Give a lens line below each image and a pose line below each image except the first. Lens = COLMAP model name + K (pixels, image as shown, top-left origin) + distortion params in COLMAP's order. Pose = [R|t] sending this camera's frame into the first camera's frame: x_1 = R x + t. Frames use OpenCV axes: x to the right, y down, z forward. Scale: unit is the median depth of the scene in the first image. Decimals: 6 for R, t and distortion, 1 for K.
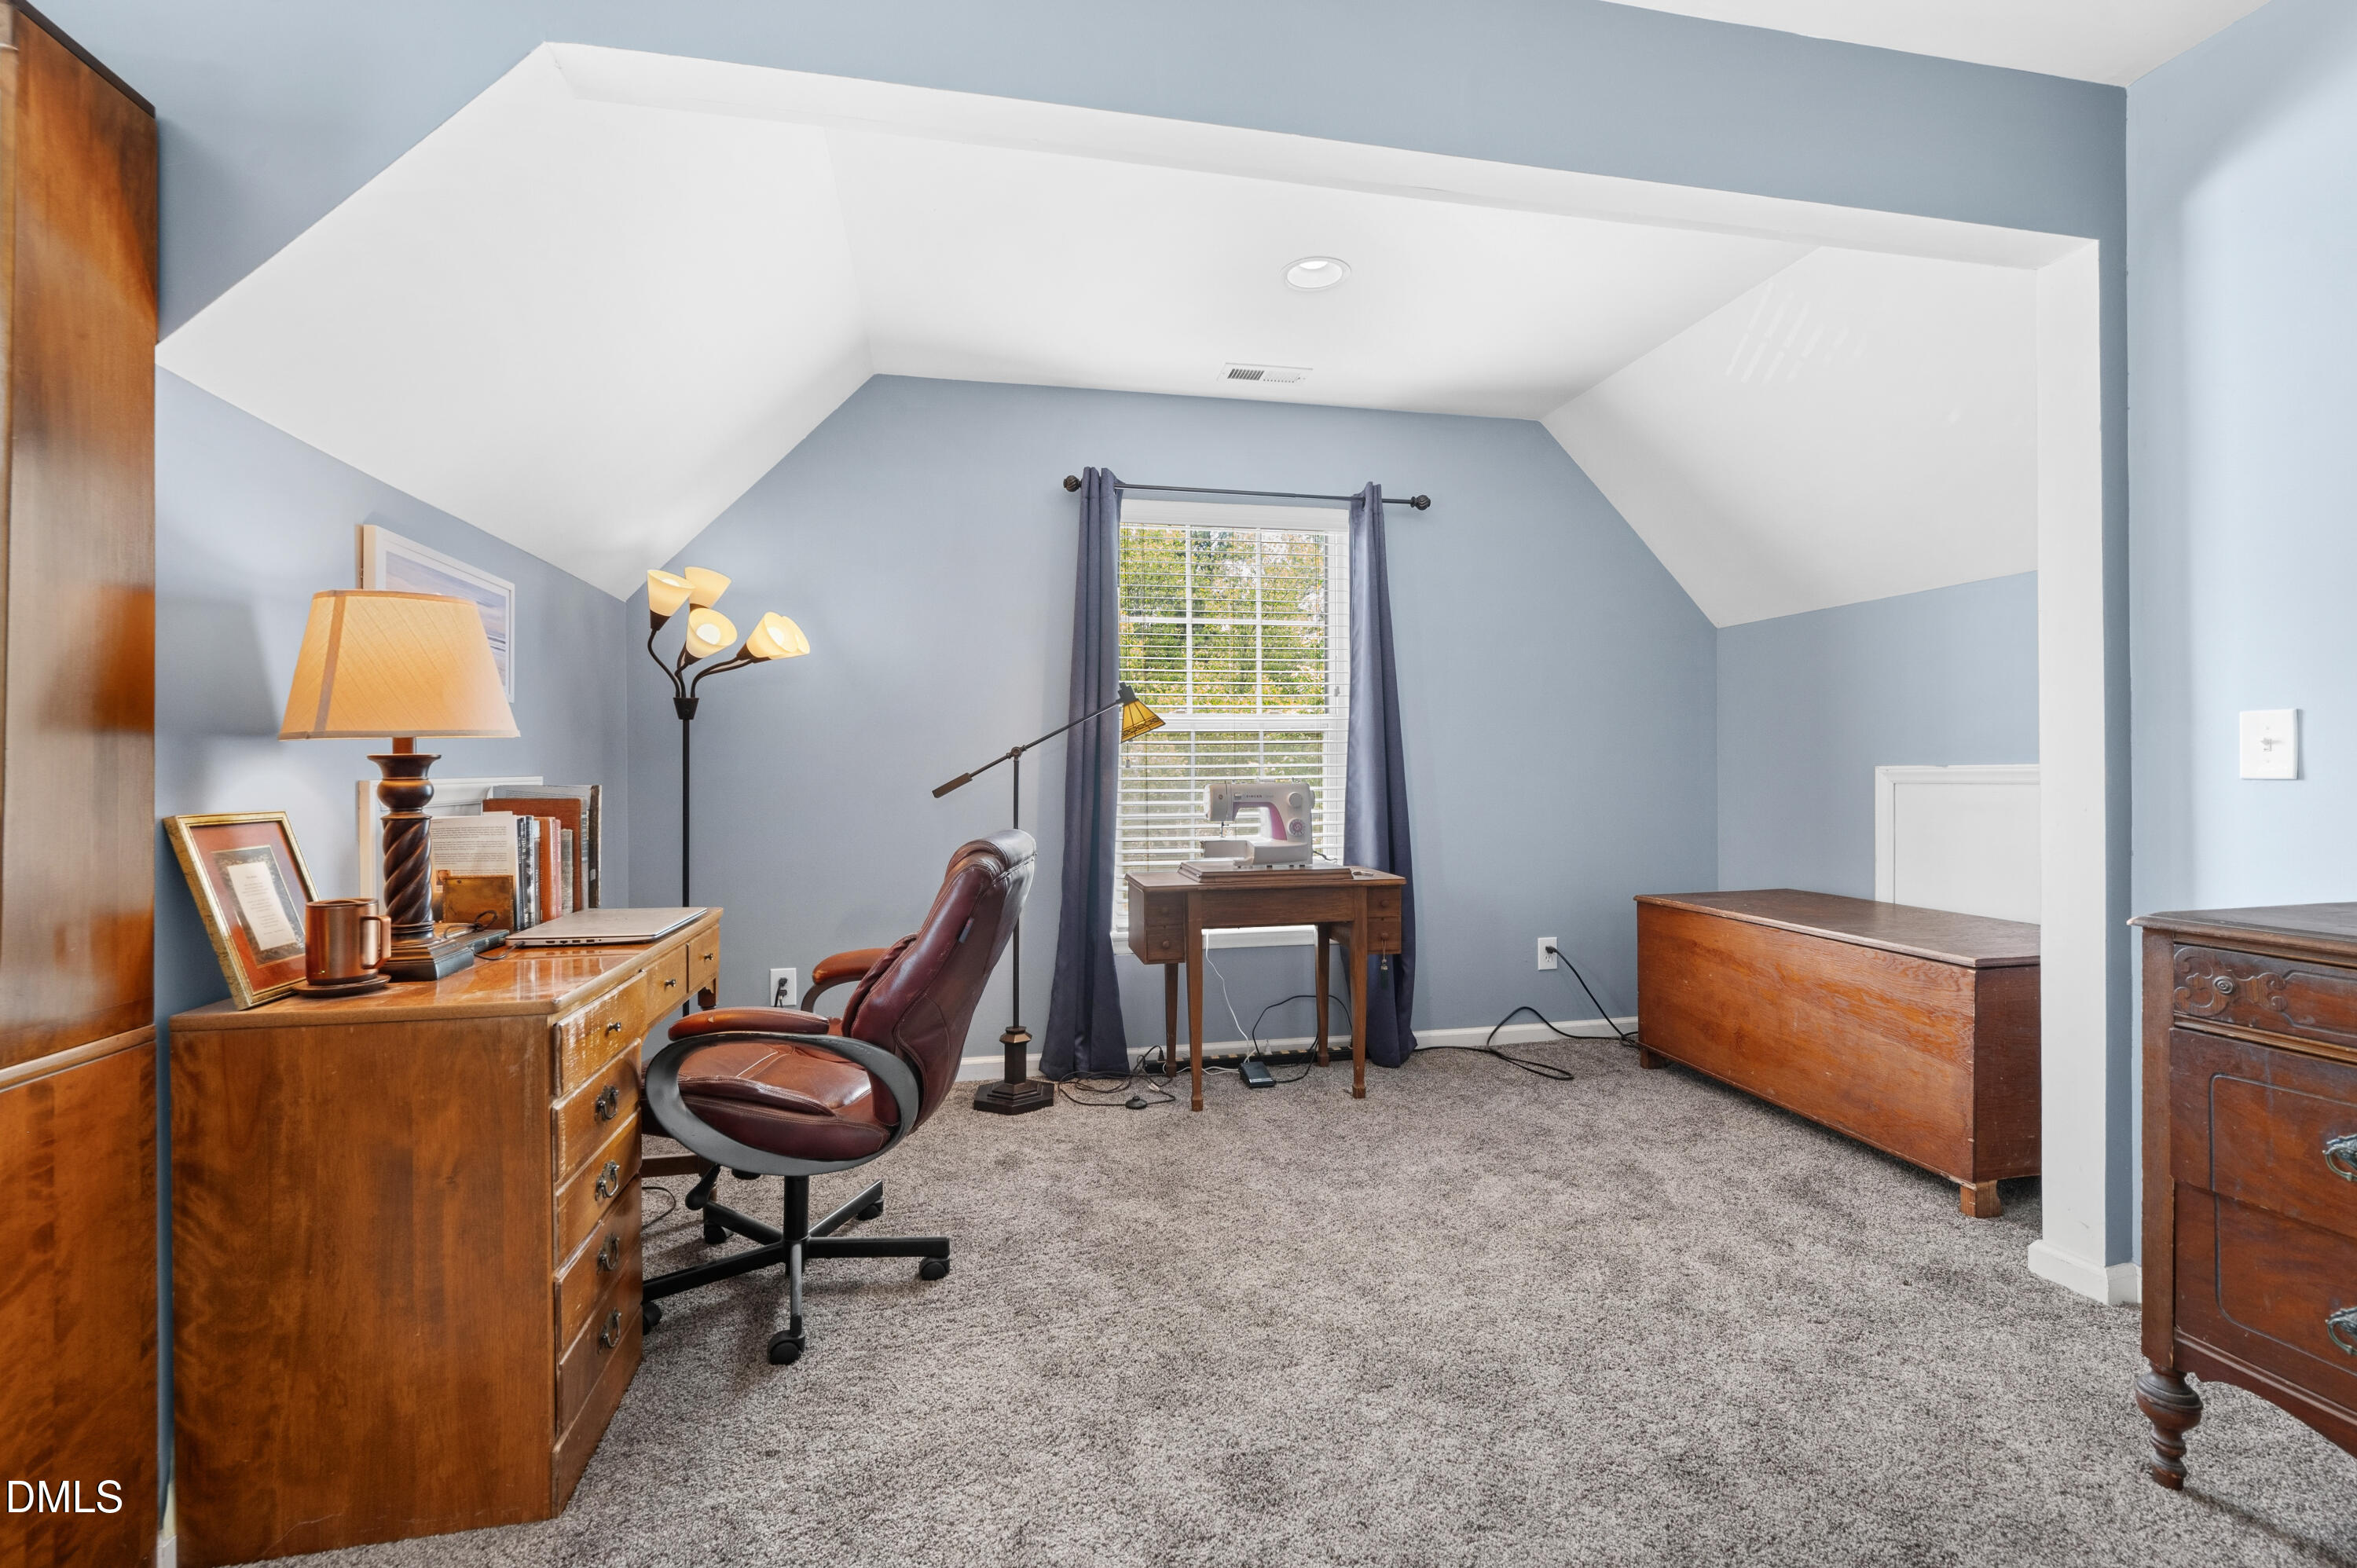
lens RADIAL K [[996.1, 0, 1176.5], [0, 996.1, 777.7], [0, 0, 1]] dist [0.000697, 0.000011]
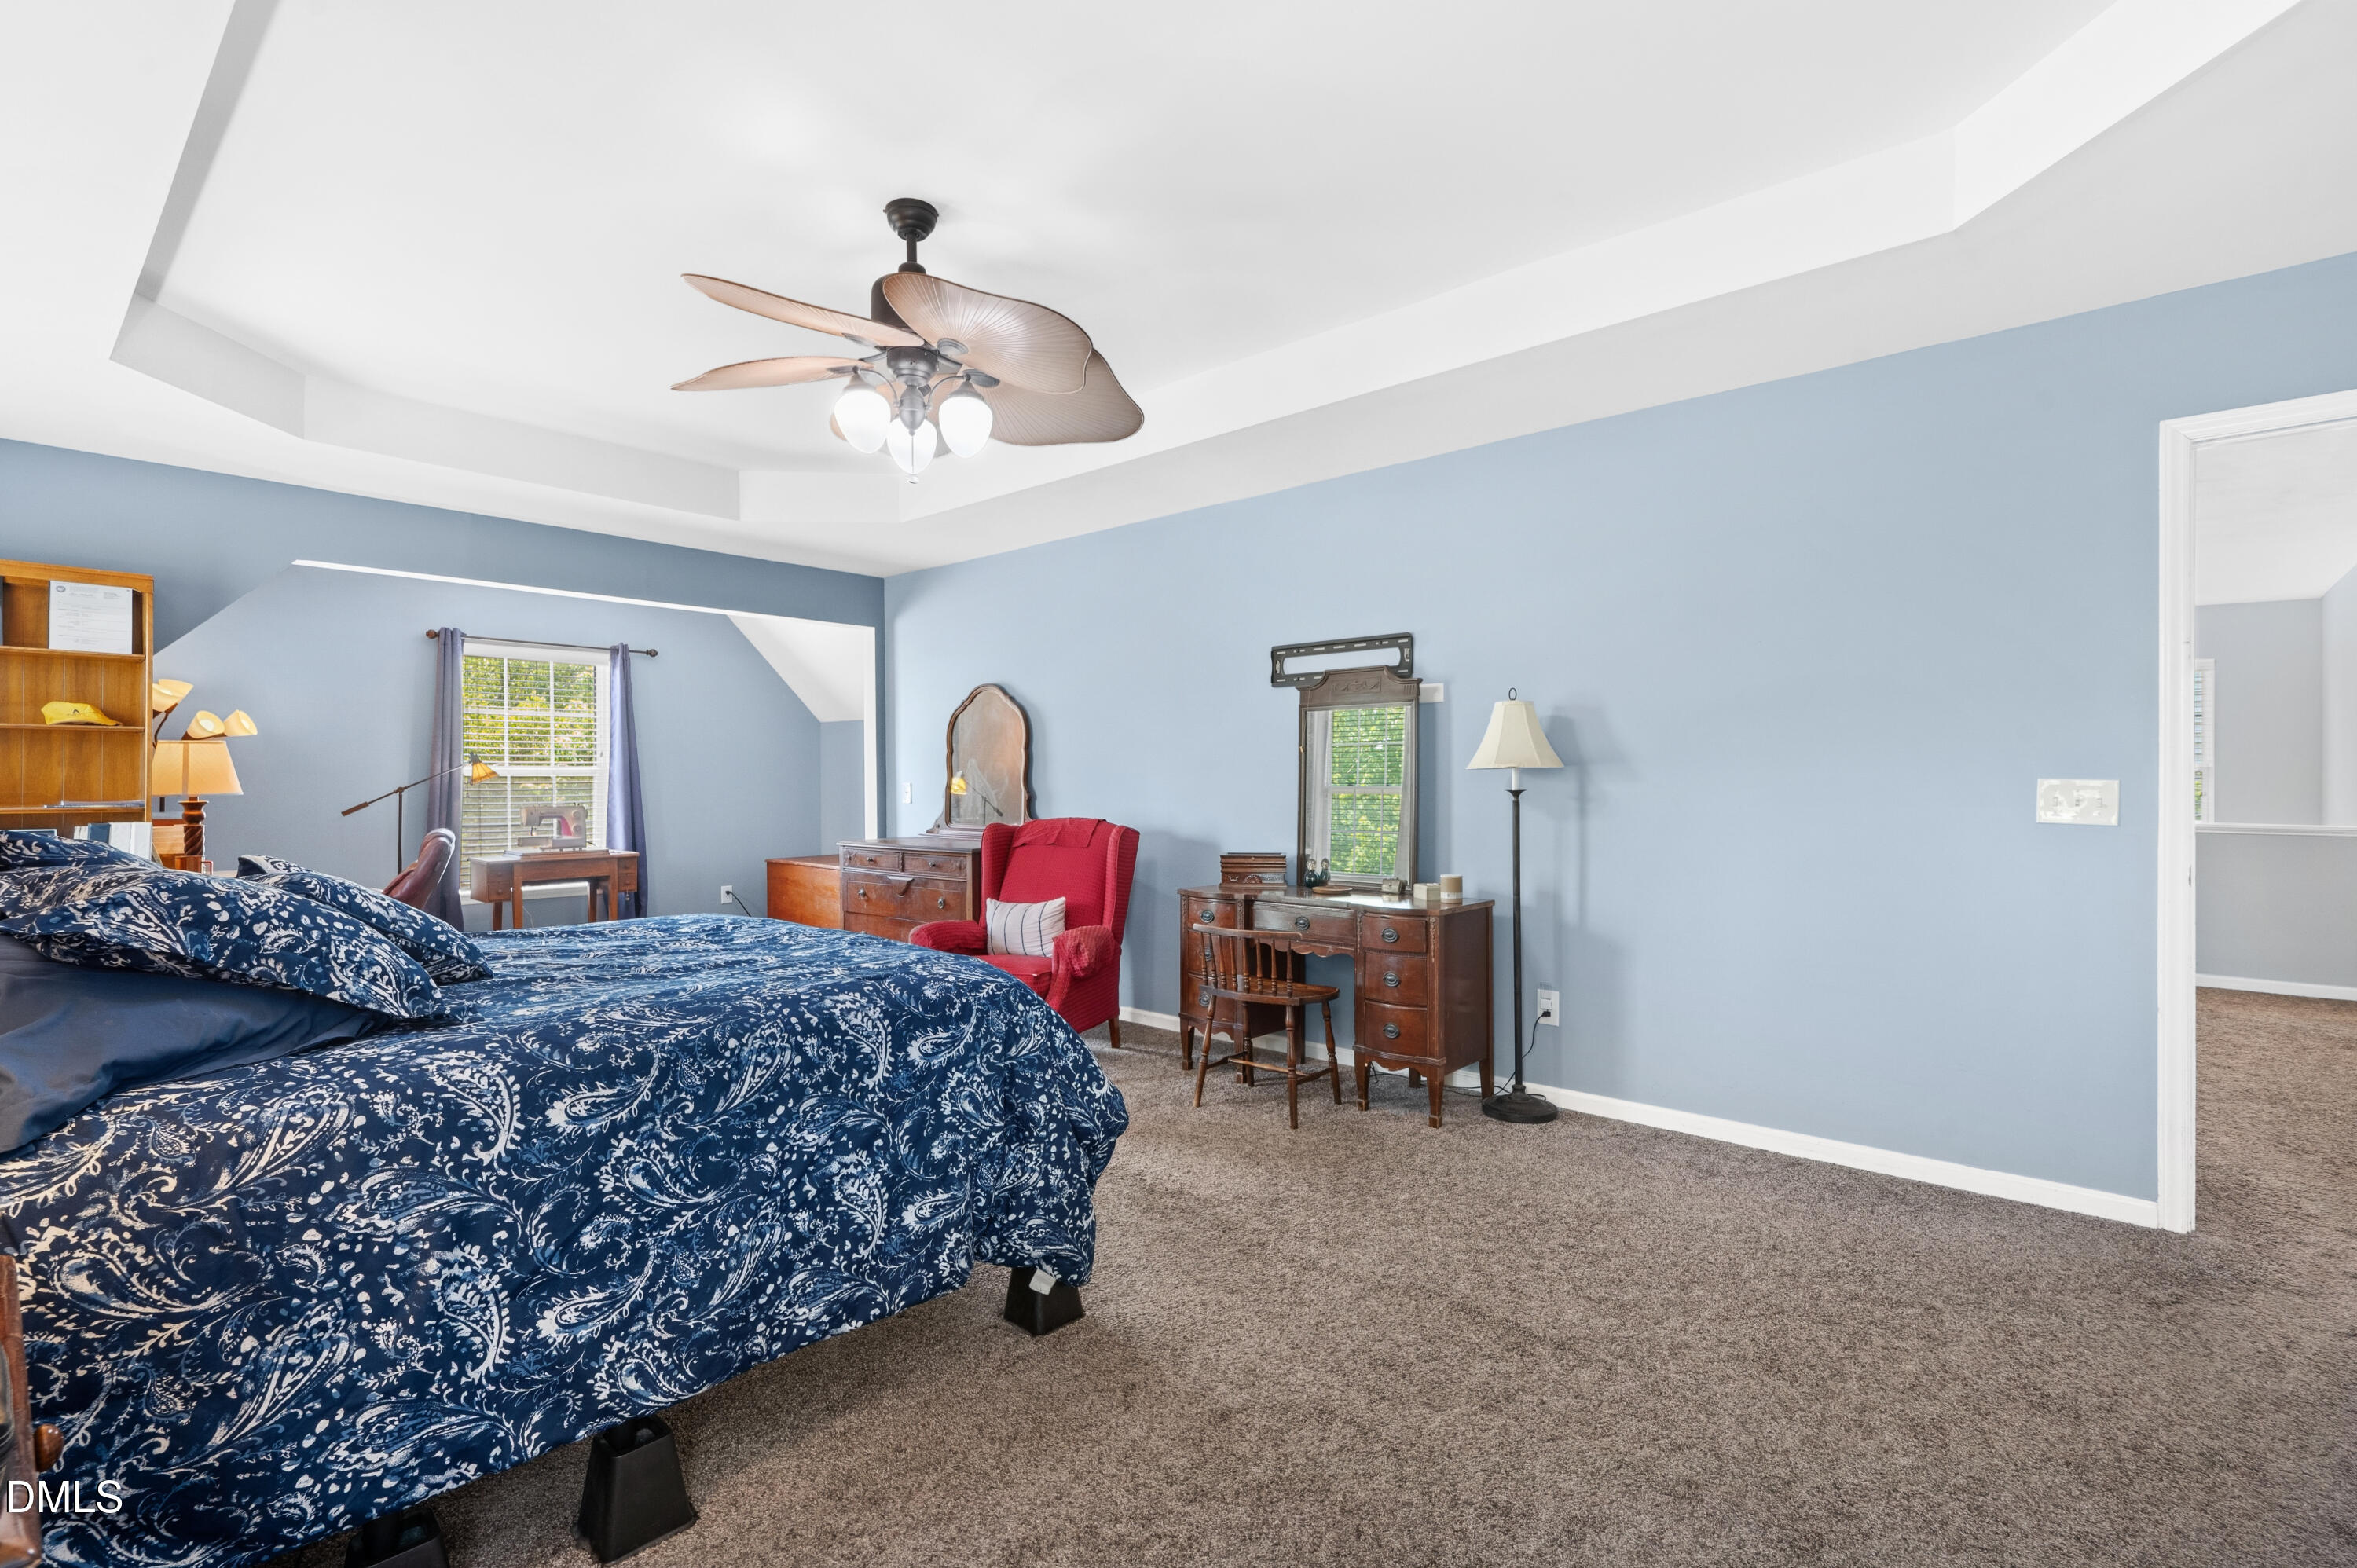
lens RADIAL K [[1143.2, 0, 1175.7], [0, 1143.2, 778.0], [0, 0, 1]] dist [0.002139, 0.000501]
pose [[0.817692, 0.001076, 0.575655, -0.198805], [0.001853, 0.999988, -0.004501, -0.034659], [-0.575653, 0.004747, 0.817680, -1.412718]]
